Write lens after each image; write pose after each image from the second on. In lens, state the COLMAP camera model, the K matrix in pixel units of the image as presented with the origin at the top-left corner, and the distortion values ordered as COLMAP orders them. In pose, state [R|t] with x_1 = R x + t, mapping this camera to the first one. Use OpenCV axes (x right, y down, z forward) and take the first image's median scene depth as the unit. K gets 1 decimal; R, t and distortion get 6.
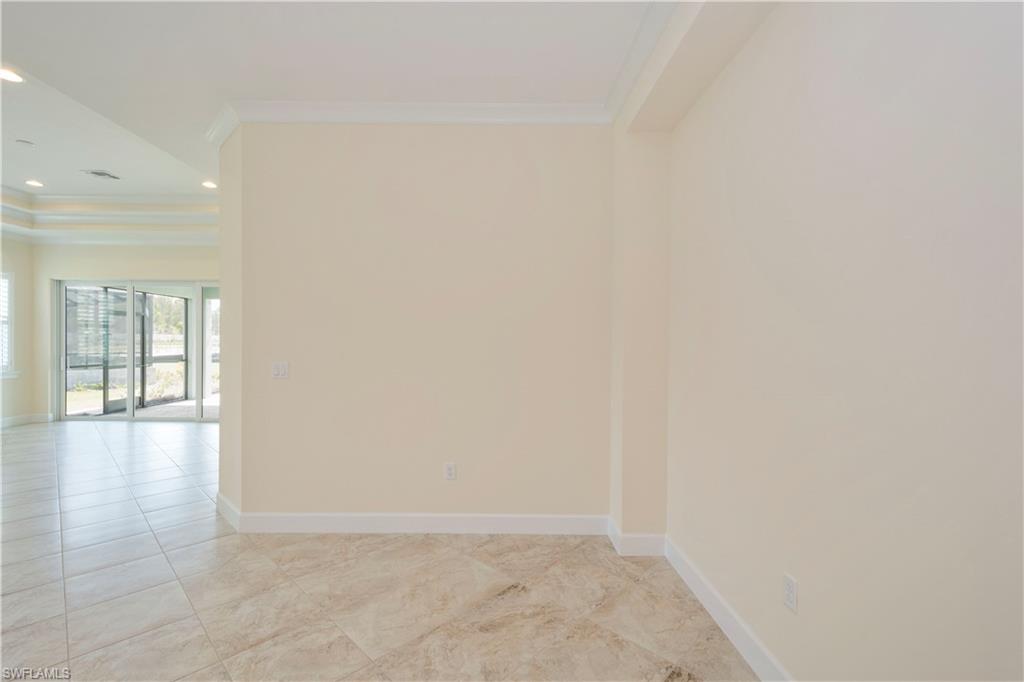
lens RADIAL K [[455.1, 0, 512.0], [0, 455.1, 341.0], [0, 0, 1]] dist [0.013729, -0.000091]
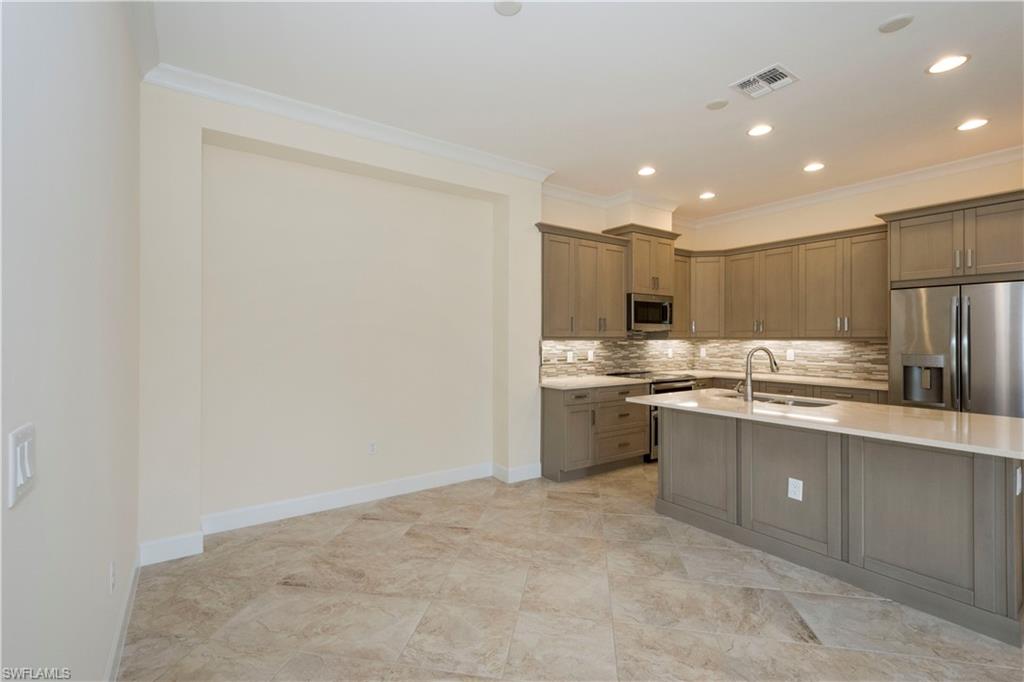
lens RADIAL K [[466.5, 0, 498.9], [0, 466.5, 331.5], [0, 0, 1]] dist [-0.002585, -0.000445]
pose [[-0.560753, 0.007498, 0.827949, -1.186676], [0.002986, 0.999971, -0.007034, 0.005081], [-0.827978, -0.001472, -0.560759, 1.291953]]
